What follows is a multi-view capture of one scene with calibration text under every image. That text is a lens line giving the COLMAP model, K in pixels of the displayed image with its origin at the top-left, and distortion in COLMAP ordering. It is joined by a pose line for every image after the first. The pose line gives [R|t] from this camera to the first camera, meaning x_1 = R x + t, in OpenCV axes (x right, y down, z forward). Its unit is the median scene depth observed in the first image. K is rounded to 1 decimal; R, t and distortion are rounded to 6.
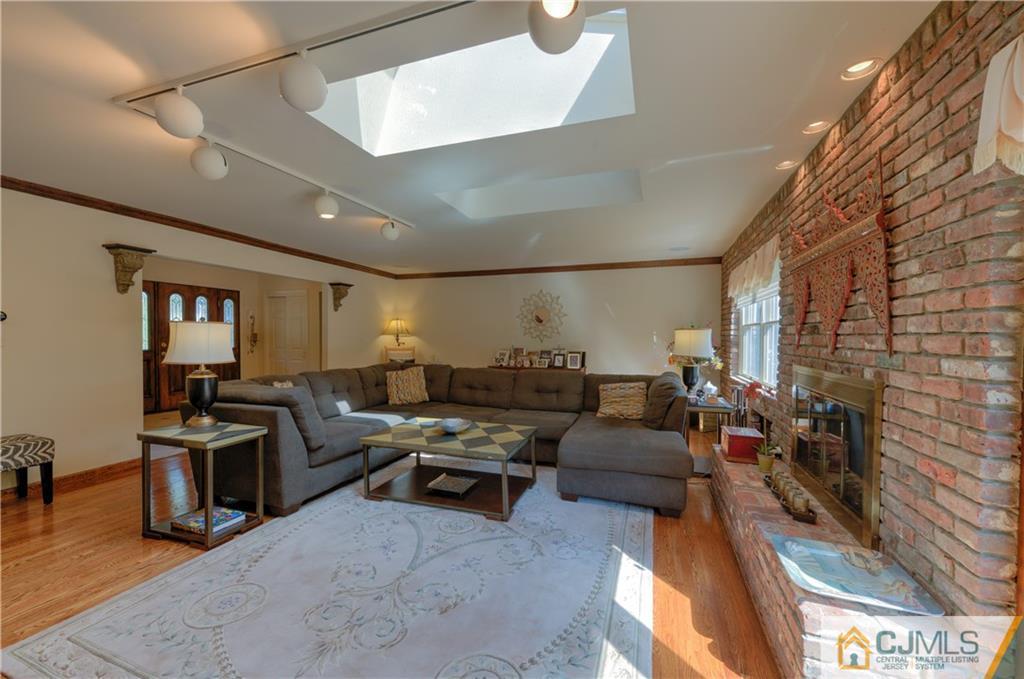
lens RADIAL K [[399.5, 0, 514.8], [0, 399.5, 341.3], [0, 0, 1]] dist [0.000616, 0.000126]
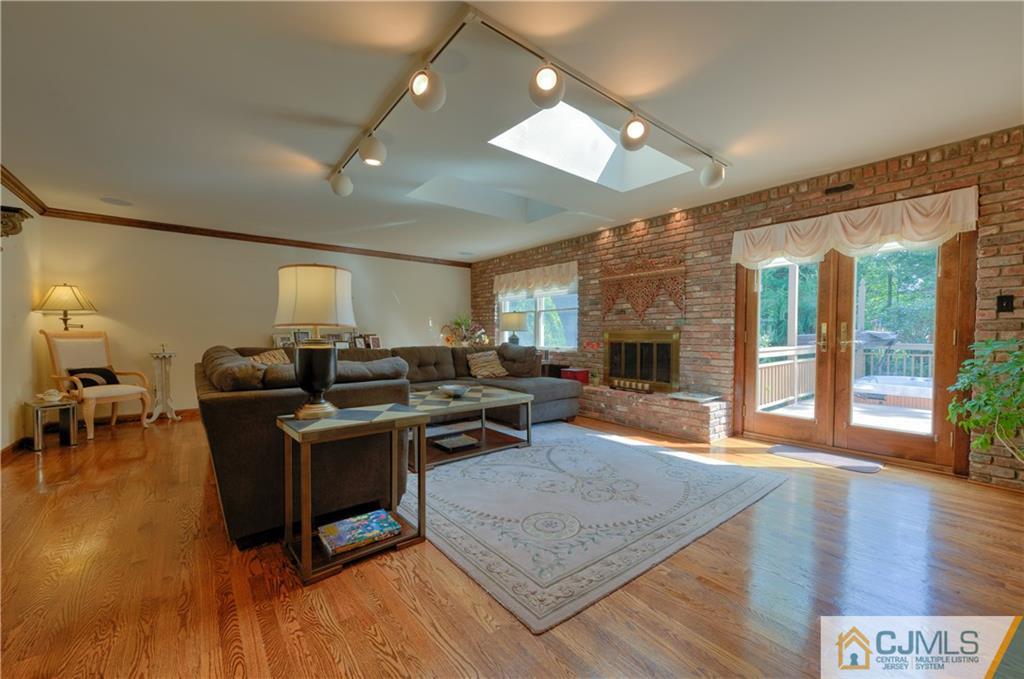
lens RADIAL K [[397.8, 0, 513.4], [0, 397.8, 344.2], [0, 0, 1]] dist [0.000740, 0.000042]
pose [[0.530659, -0.028827, 0.847095, -1.373458], [0.014123, 0.999583, 0.025169, 0.080911], [-0.847468, -0.001393, 0.530845, 0.380713]]
